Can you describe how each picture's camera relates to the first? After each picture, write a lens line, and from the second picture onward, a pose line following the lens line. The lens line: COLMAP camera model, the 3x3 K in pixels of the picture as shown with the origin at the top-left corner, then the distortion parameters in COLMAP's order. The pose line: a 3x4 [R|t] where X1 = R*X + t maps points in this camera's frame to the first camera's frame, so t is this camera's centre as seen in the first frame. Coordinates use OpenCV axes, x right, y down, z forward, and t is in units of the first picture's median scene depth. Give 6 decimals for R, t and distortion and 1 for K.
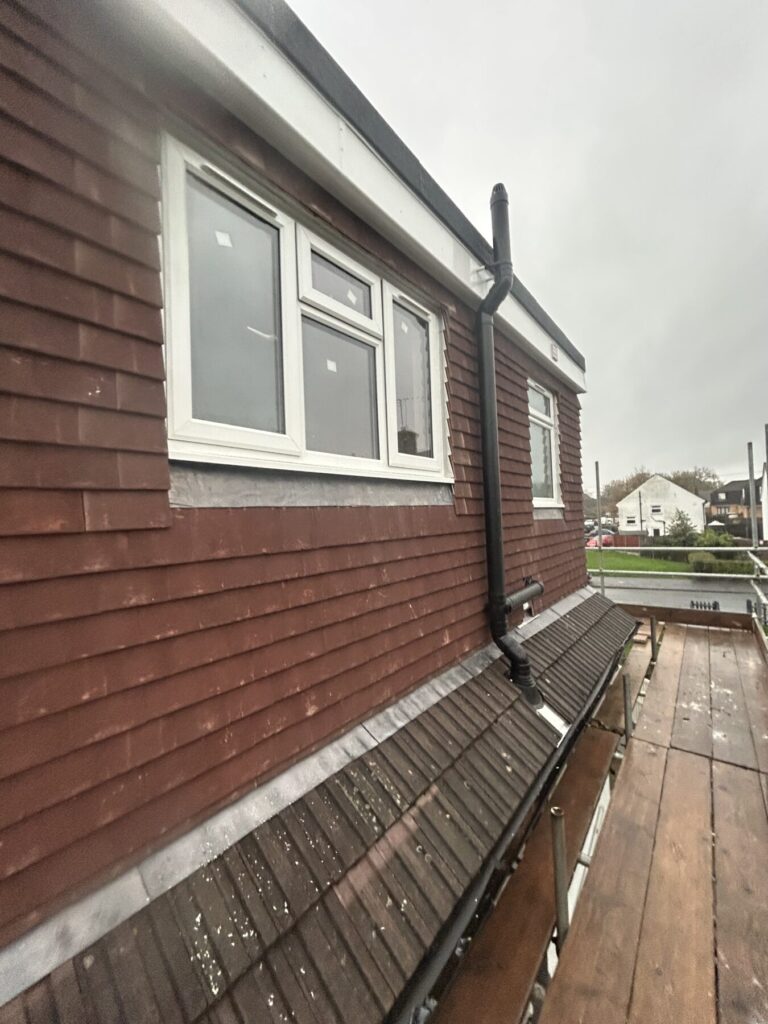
lens RADIAL K [[410.9, 0, 377.0], [0, 410.9, 513.8], [0, 0, 1]] dist [-0.001405, -0.000068]
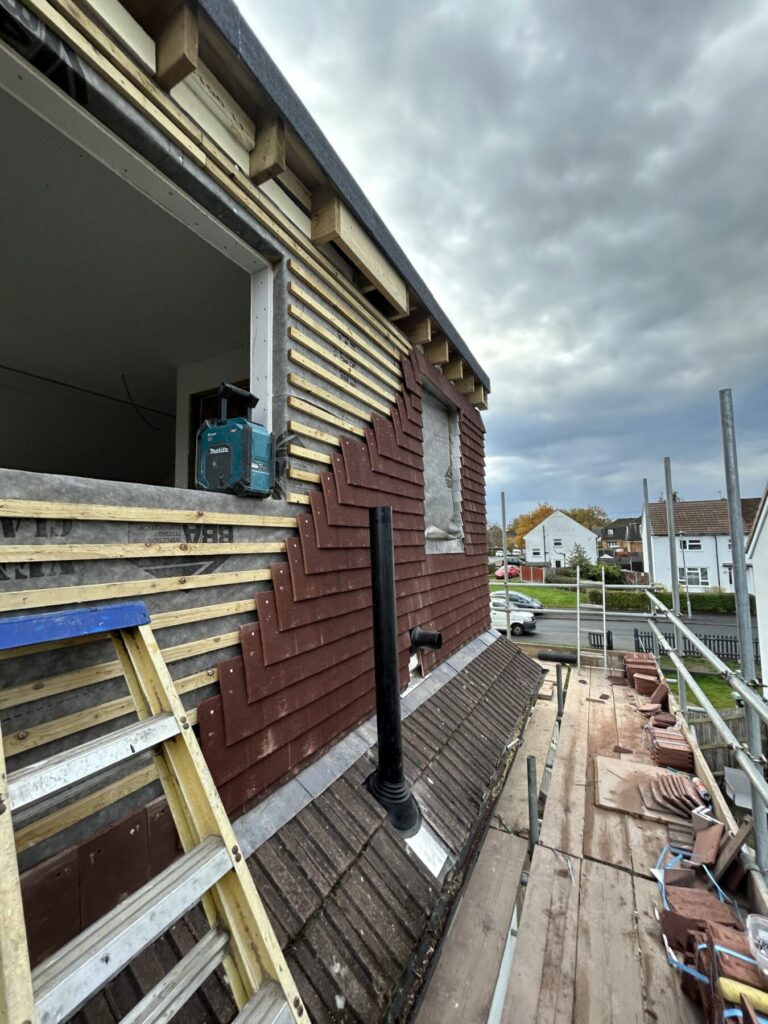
lens RADIAL K [[410.5, 0, 372.6], [0, 410.5, 510.7], [0, 0, 1]] dist [0.002890, 0.000226]
pose [[0.984276, 0.038408, 0.172413, 0.104545], [-0.025757, 0.996849, -0.075022, -0.006445], [-0.174751, 0.069402, 0.982164, 0.166553]]
